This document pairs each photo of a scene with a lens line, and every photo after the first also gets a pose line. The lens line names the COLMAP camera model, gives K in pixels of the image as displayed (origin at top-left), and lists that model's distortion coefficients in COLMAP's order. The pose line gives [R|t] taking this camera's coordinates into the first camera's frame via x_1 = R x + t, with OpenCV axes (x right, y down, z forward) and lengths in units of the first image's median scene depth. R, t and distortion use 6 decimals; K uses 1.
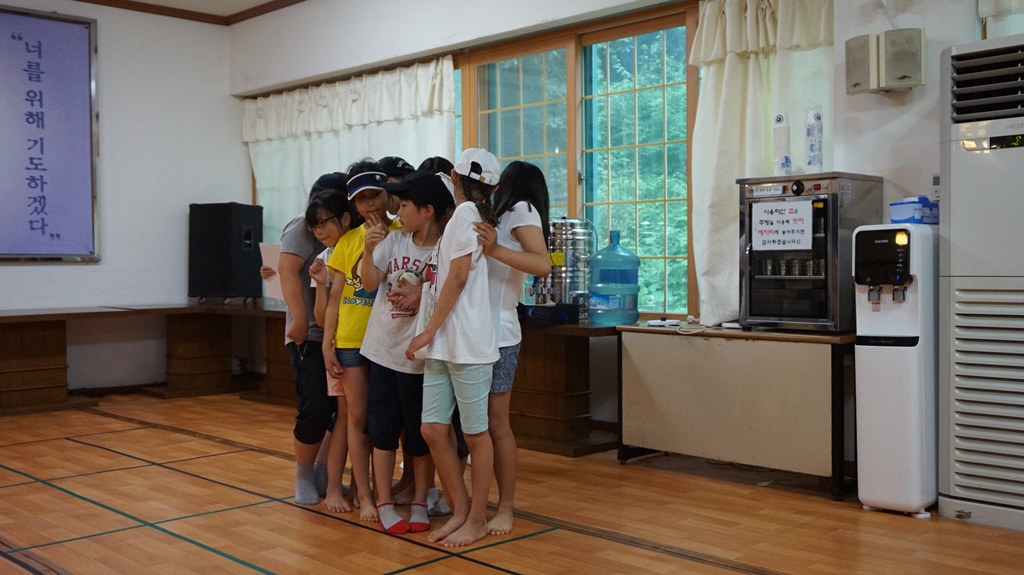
lens RADIAL K [[1031.4, 0, 512.0], [0, 1031.4, 287.5], [0, 0, 1]] dist [0.002860, 0.008370]
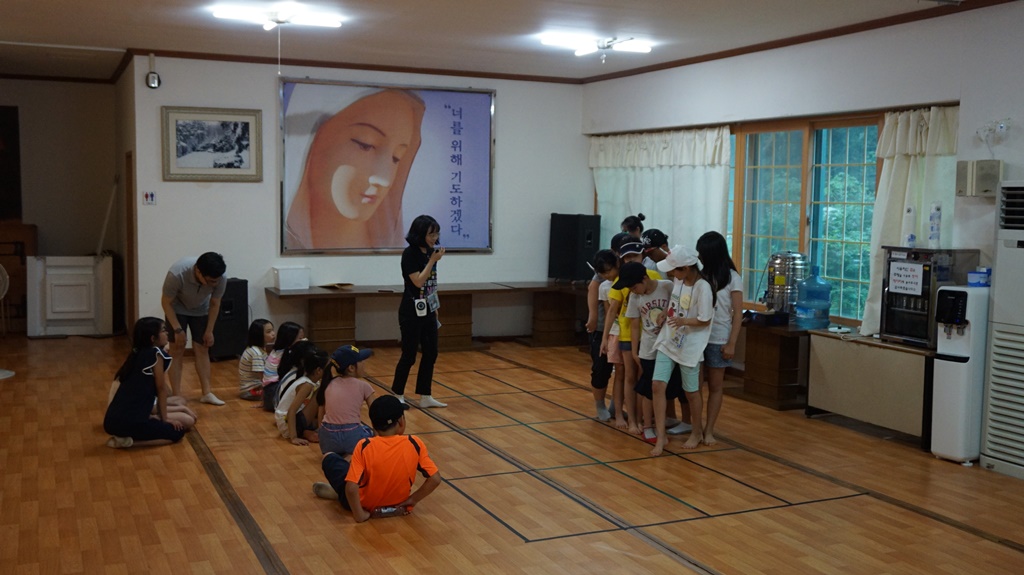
lens RADIAL K [[1031.4, 0, 512.0], [0, 1031.4, 287.5], [0, 0, 1]] dist [0.002860, 0.008370]
pose [[0.942180, 0.053267, -0.330848, 0.185525], [-0.032697, 0.997188, 0.067433, -0.113890], [0.333510, -0.052716, 0.941272, -0.596939]]
